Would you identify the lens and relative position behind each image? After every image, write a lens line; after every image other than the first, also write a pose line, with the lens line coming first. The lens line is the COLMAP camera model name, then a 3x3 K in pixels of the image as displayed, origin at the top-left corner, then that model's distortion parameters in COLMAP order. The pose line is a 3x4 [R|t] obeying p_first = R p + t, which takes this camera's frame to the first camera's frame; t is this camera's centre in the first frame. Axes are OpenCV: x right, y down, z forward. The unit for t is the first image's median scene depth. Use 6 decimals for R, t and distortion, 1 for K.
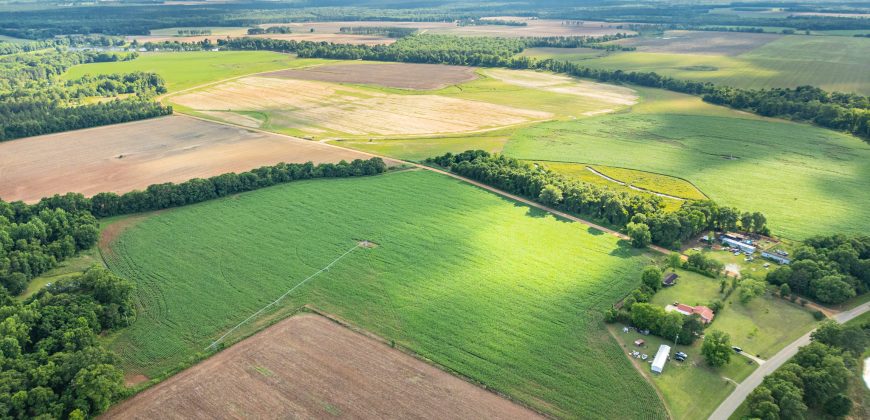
lens RADIAL K [[613.9, 0, 435.0], [0, 613.9, 210.0], [0, 0, 1]] dist [0.072632, -0.083263]
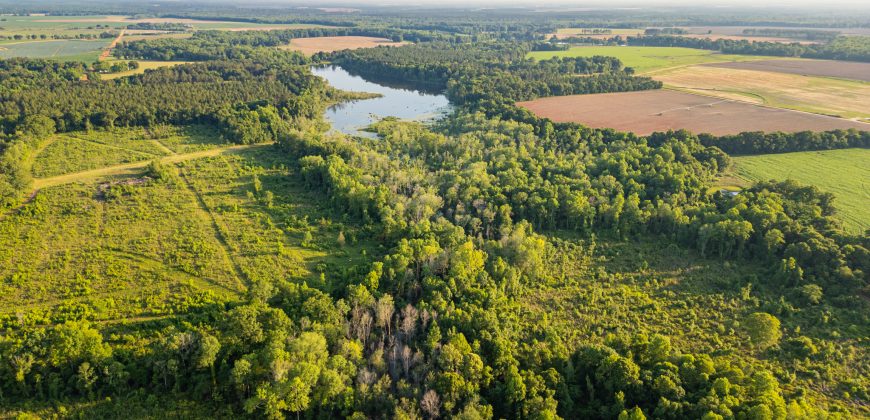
lens RADIAL K [[604.7, 0, 435.0], [0, 604.7, 210.0], [0, 0, 1]] dist [0.075050, -0.078766]
pose [[0.875325, 0.161771, -0.455672, -0.159867], [-0.168200, 0.985391, 0.026726, 0.062584], [0.453338, 0.053250, 0.889747, -0.088371]]
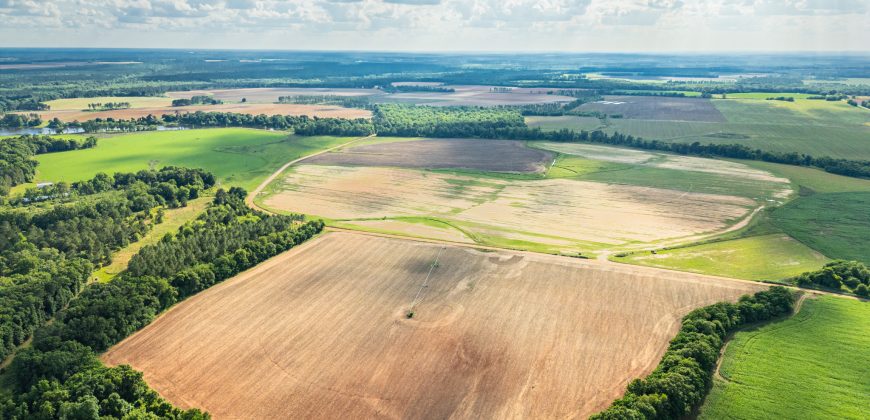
lens RADIAL K [[604.7, 0, 435.0], [0, 604.7, 210.0], [0, 0, 1]] dist [0.075050, -0.078766]
pose [[0.960982, -0.064707, 0.268937, -0.317779], [0.088104, 0.993219, -0.075848, -0.071642], [-0.262206, 0.096583, 0.960167, 0.166020]]
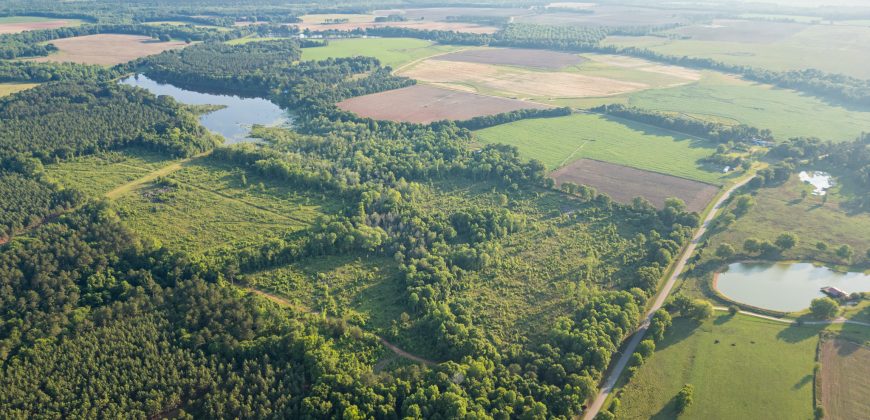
lens RADIAL K [[604.7, 0, 435.0], [0, 604.7, 210.0], [0, 0, 1]] dist [0.075050, -0.078766]
pose [[0.998572, 0.021048, -0.049097, -0.185267], [-0.018898, 0.998859, 0.043859, 0.073207], [0.049964, -0.042868, 0.997831, -0.420574]]
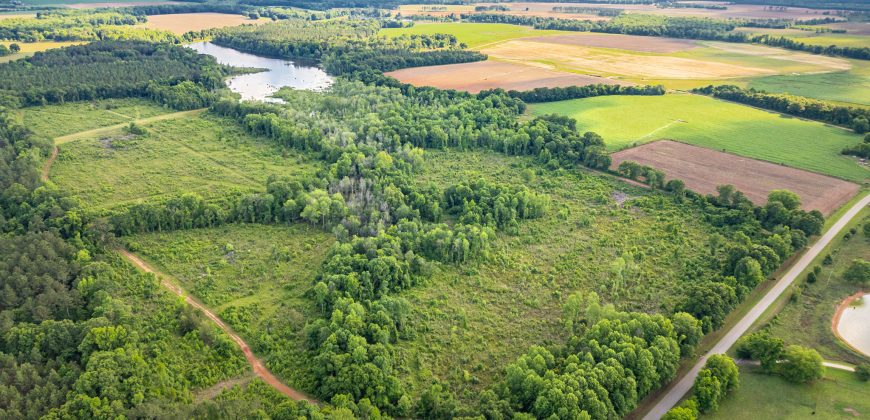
lens RADIAL K [[604.7, 0, 435.0], [0, 604.7, 210.0], [0, 0, 1]] dist [0.075050, -0.078766]
pose [[0.968226, 0.104102, -0.227378, -0.118176], [-0.097933, 0.994457, 0.038278, 0.099395], [0.230102, -0.014794, 0.973054, -0.272477]]
